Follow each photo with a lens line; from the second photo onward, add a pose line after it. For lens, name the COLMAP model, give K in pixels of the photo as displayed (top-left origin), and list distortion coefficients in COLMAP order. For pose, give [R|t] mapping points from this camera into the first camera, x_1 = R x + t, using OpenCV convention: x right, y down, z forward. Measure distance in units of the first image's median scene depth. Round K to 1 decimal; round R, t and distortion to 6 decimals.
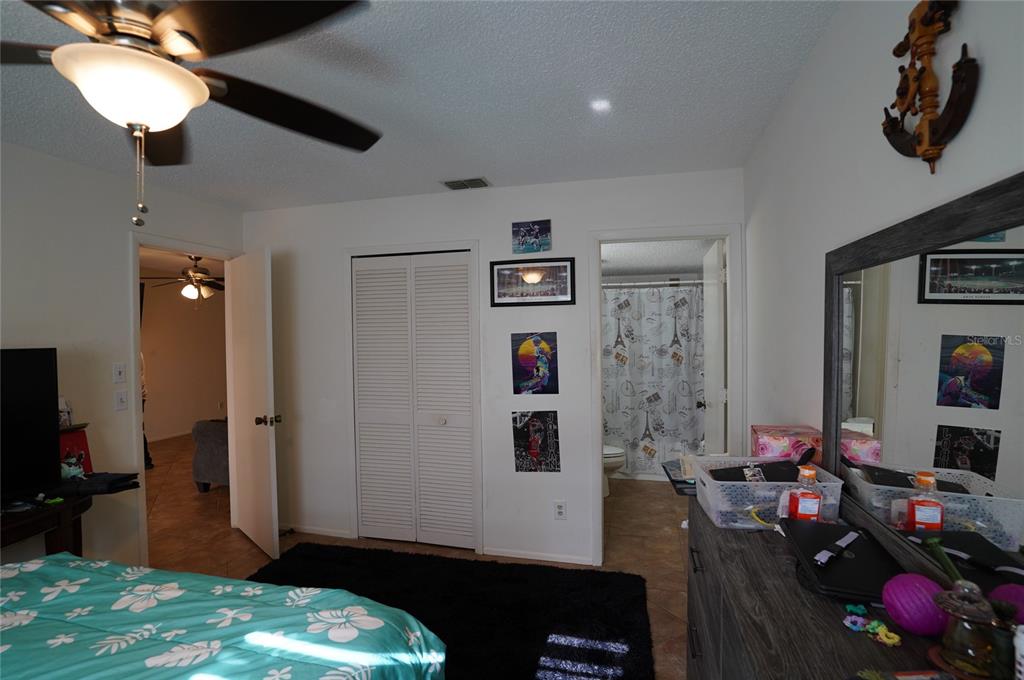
lens RADIAL K [[510.2, 0, 511.0], [0, 510.2, 341.3], [0, 0, 1]] dist [-0.037464, 0.003098]
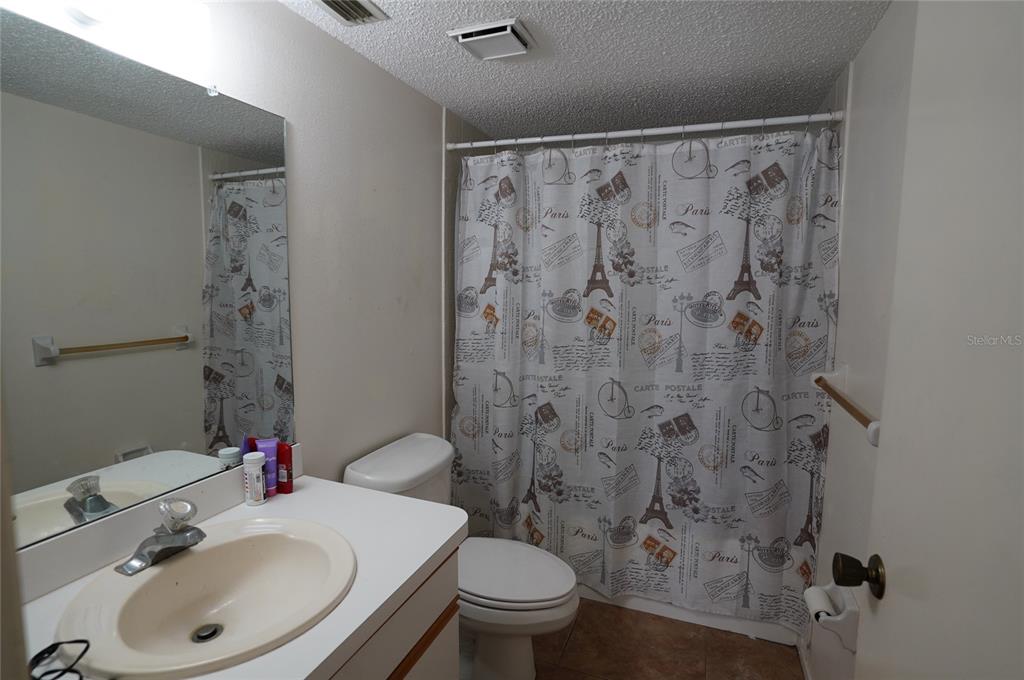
lens RADIAL K [[510.2, 0, 509.7], [0, 510.2, 337.3], [0, 0, 1]] dist [-0.037464, 0.003098]
pose [[0.990435, 0.040436, -0.131922, 0.199833], [-0.028523, 0.995444, 0.090978, 0.009988], [0.135000, -0.086345, 0.987076, 0.595333]]
